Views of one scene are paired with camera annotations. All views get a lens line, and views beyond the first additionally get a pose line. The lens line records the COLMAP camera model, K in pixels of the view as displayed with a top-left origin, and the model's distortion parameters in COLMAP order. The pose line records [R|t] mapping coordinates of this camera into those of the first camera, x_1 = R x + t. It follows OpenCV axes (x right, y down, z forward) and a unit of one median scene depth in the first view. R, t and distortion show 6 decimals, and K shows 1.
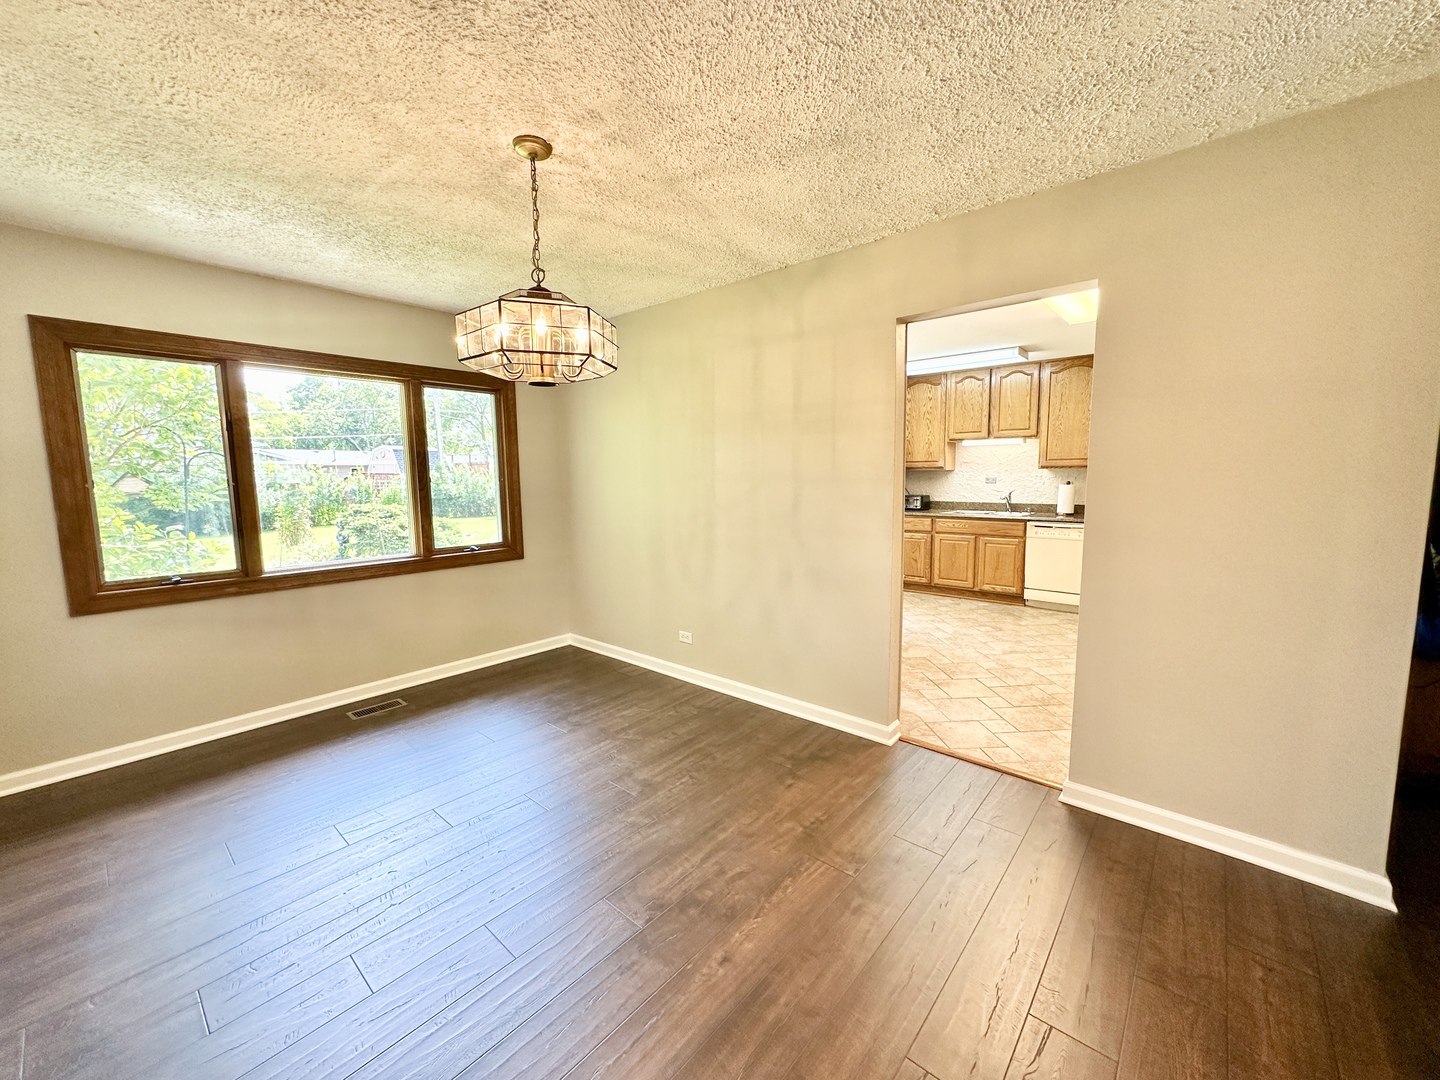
lens RADIAL K [[565.7, 0, 708.3], [0, 565.7, 541.7], [0, 0, 1]] dist [-0.027920, 0.000115]
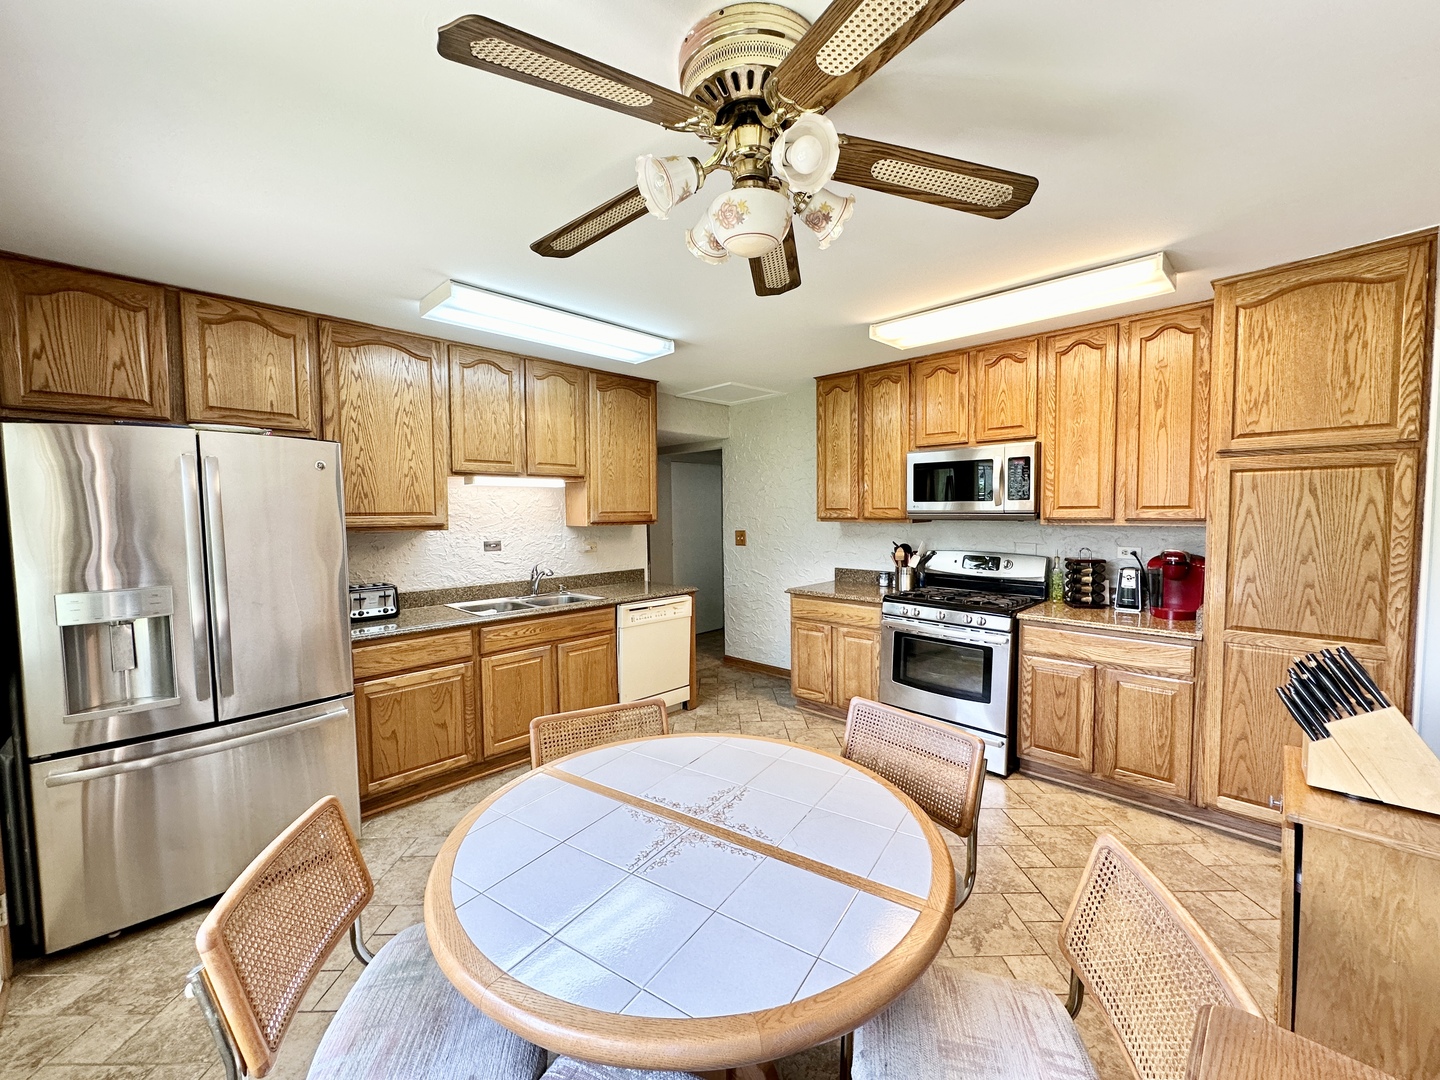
lens RADIAL K [[575.8, 0, 720.0], [0, 575.8, 540.0], [0, 0, 1]] dist [-0.003439, 0.000770]
pose [[0.034114, -0.041164, 0.998570, -0.097895], [0.123523, 0.991664, 0.036659, -0.114212], [-0.991755, 0.122096, 0.038914, 0.782619]]
